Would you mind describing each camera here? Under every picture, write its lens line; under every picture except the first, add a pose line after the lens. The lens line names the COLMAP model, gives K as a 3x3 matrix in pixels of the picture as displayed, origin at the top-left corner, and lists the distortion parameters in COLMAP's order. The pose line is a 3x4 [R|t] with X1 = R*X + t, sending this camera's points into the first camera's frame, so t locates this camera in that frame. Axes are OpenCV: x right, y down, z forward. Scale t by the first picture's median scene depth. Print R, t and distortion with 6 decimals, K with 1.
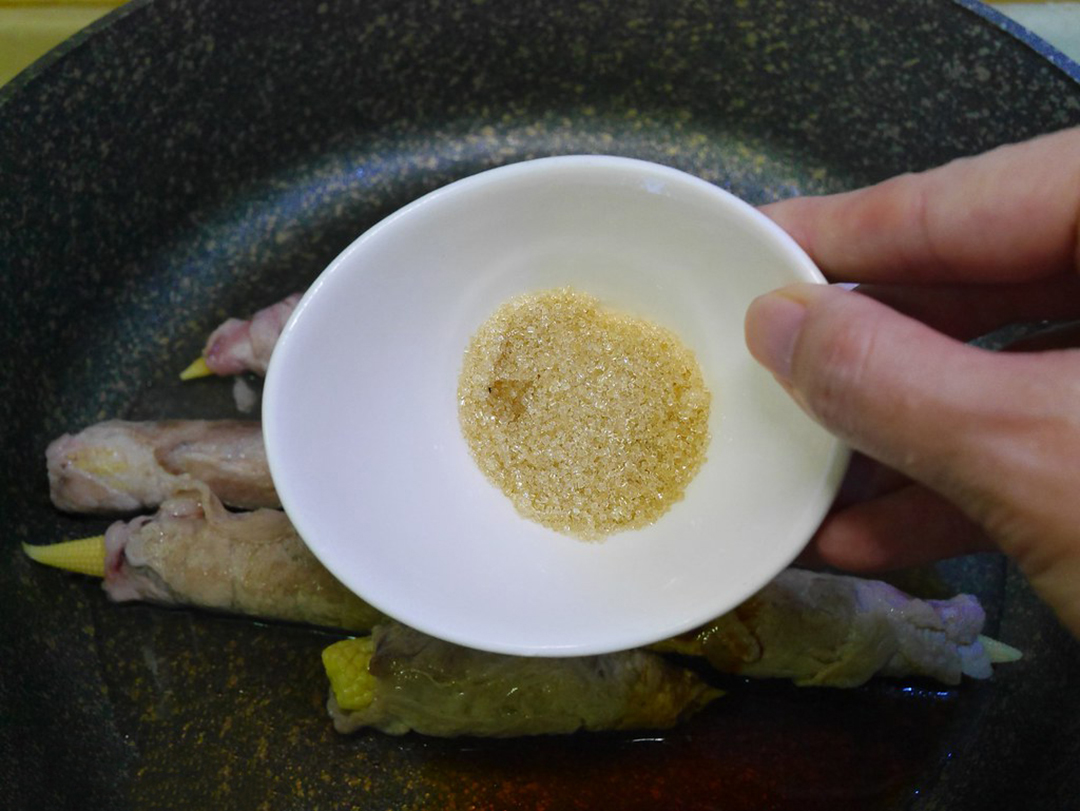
lens RADIAL K [[1256.8, 0, 540.6], [0, 1256.8, 406.9], [0, 0, 1]] dist [-0.008020, 0.000000]
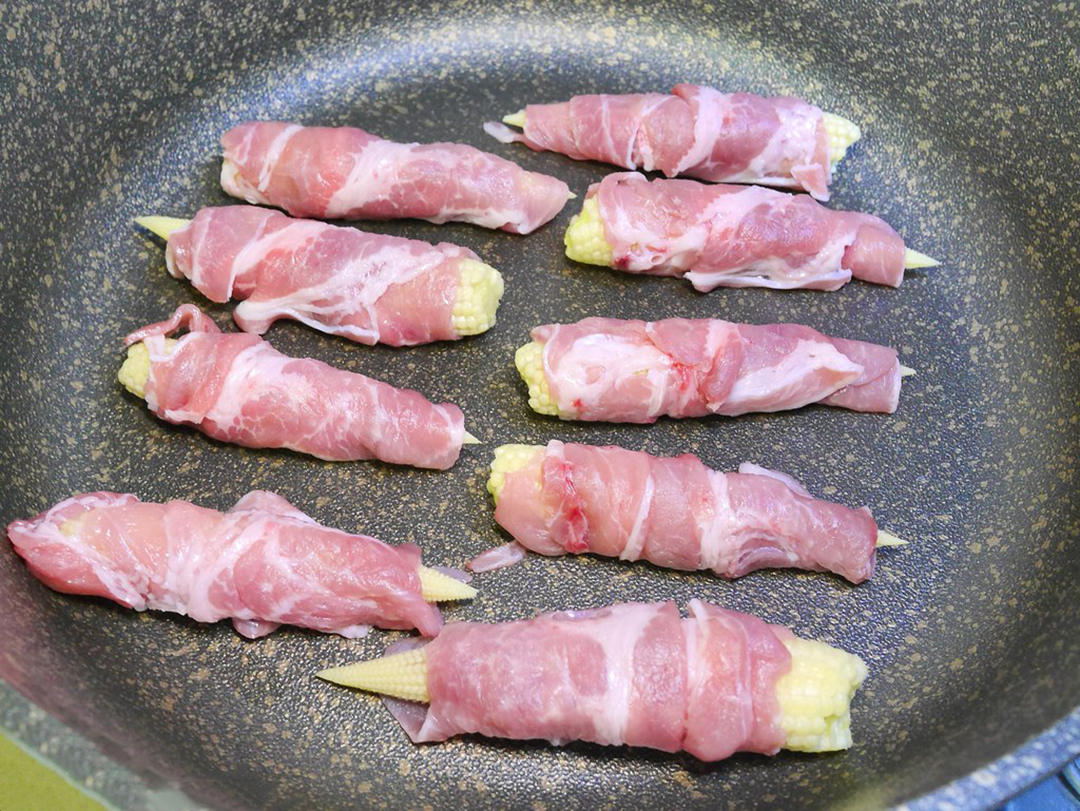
lens RADIAL K [[1256.8, 0, 542.3], [0, 1256.8, 404.8], [0, 0, 1]] dist [-0.008020, 0.000000]
pose [[0.952783, 0.260460, -0.156091, 0.159945], [-0.257039, 0.965485, 0.042080, 0.042225], [0.161664, 0.000028, 0.986846, 0.017555]]
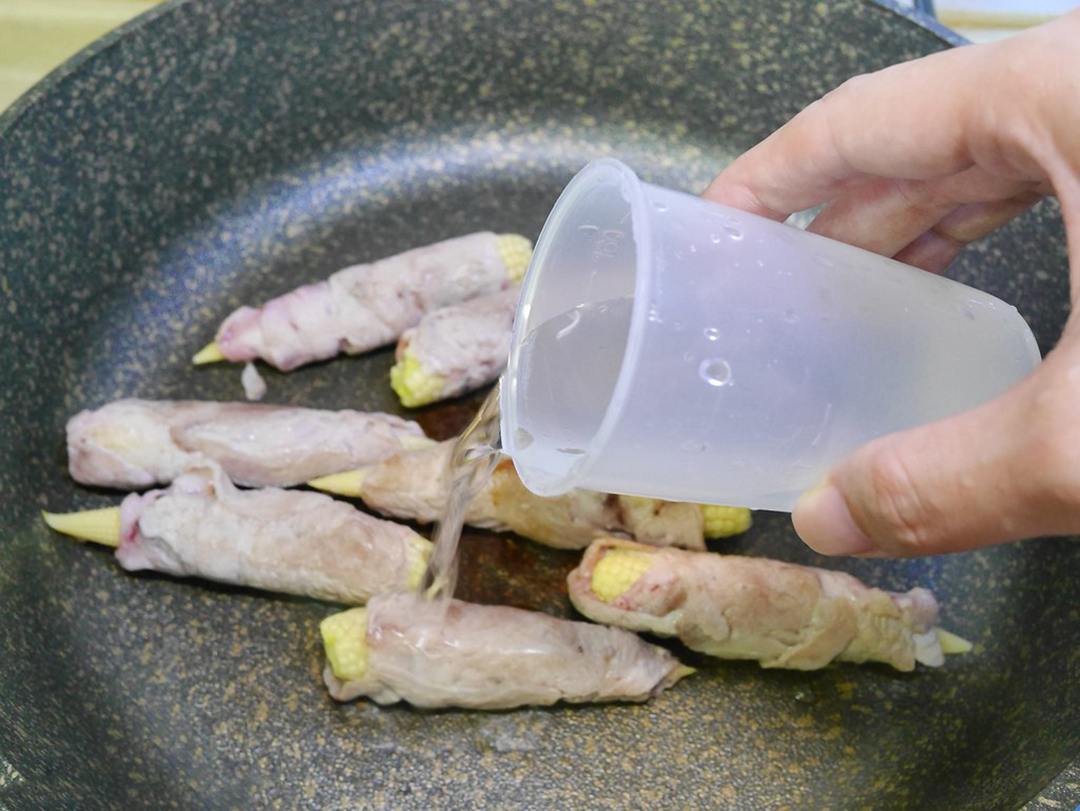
lens RADIAL K [[1256.8, 0, 541.1], [0, 1256.8, 406.7], [0, 0, 1]] dist [-0.008020, 0.000000]
pose [[0.999318, 0.036291, 0.006765, -0.000097], [-0.036334, 0.999320, 0.006329, -0.002406], [-0.006531, -0.006570, 0.999957, -0.060446]]
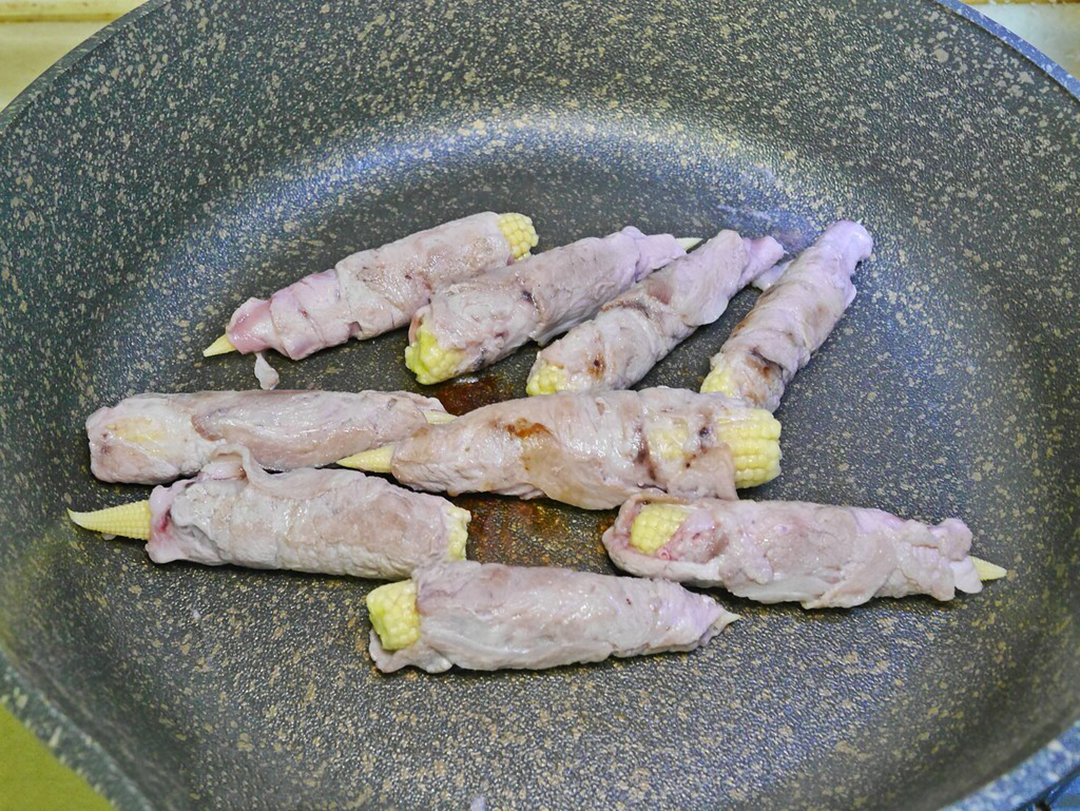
lens RADIAL K [[1256.8, 0, 540.9], [0, 1256.8, 404.1], [0, 0, 1]] dist [-0.008020, 0.000000]
pose [[0.997849, -0.032395, 0.056988, -0.066568], [0.033946, 0.999073, -0.026459, 0.053802], [-0.056078, 0.028336, 0.998024, -0.063133]]
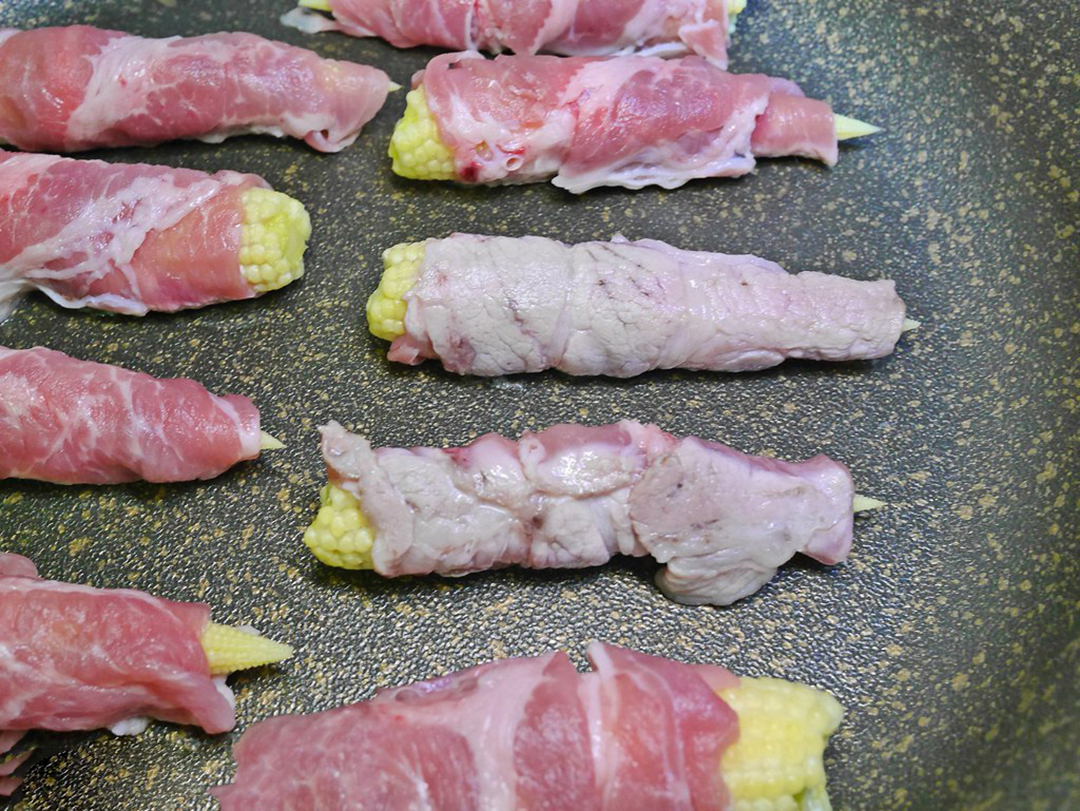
lens RADIAL K [[1256.8, 0, 548.4], [0, 1256.8, 406.7], [0, 0, 1]] dist [-0.008020, 0.000000]
pose [[0.982412, 0.169128, -0.079137, 0.165346], [-0.162064, 0.982801, 0.088528, 0.020767], [0.092748, -0.074146, 0.992925, 0.257739]]
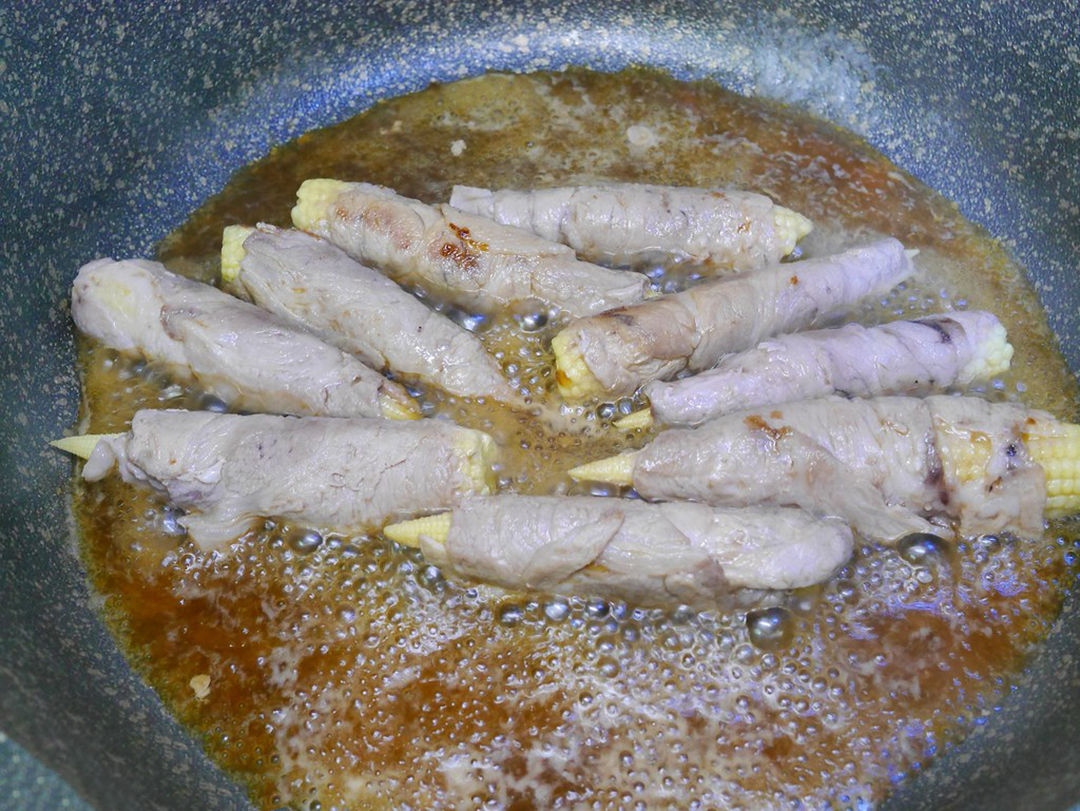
lens RADIAL K [[1256.8, 0, 541.2], [0, 1256.8, 404.2], [0, 0, 1]] dist [-0.008020, 0.000000]
pose [[0.999463, 0.027418, -0.017942, -0.002245], [-0.027480, 0.999617, -0.003173, 0.070420], [0.017848, 0.003665, 0.999834, 0.050672]]
